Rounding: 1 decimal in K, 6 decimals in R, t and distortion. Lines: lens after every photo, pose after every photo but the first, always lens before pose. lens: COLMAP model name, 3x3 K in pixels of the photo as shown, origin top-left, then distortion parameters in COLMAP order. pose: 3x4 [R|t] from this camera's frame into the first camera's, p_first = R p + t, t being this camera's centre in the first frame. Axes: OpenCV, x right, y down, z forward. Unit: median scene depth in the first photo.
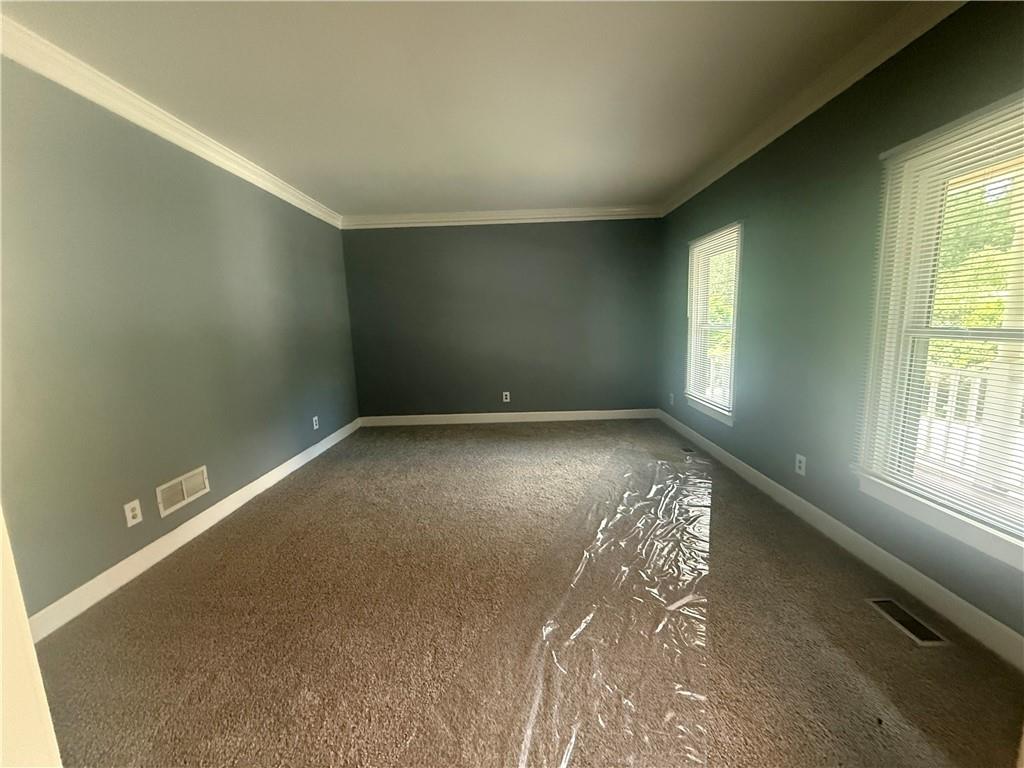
lens RADIAL K [[409.5, 0, 511.7], [0, 409.5, 382.9], [0, 0, 1]] dist [-0.001669, -0.000183]
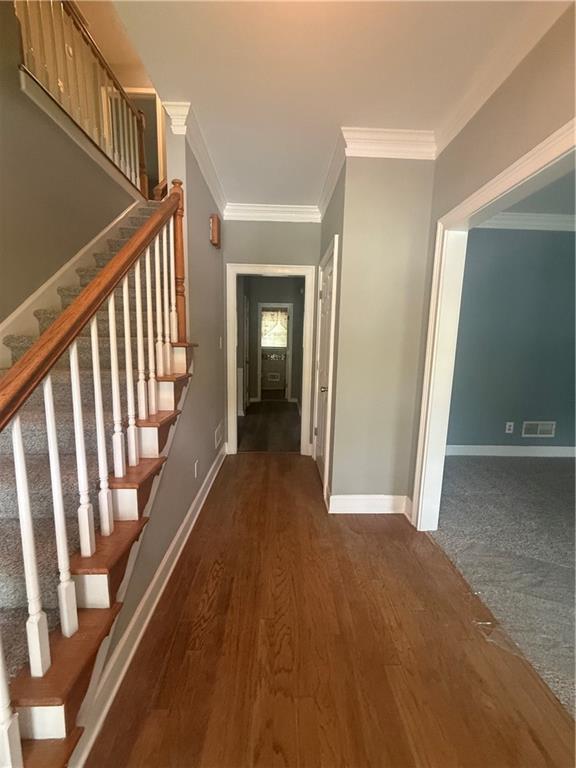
lens RADIAL K [[307.1, 0, 289.0], [0, 307.1, 383.3], [0, 0, 1]] dist [-0.001669, -0.000183]
pose [[0.044177, 0.178147, -0.983012, 0.538038], [-0.170160, 0.970936, 0.168311, 0.022782], [0.984426, 0.159834, 0.073207, -0.273729]]
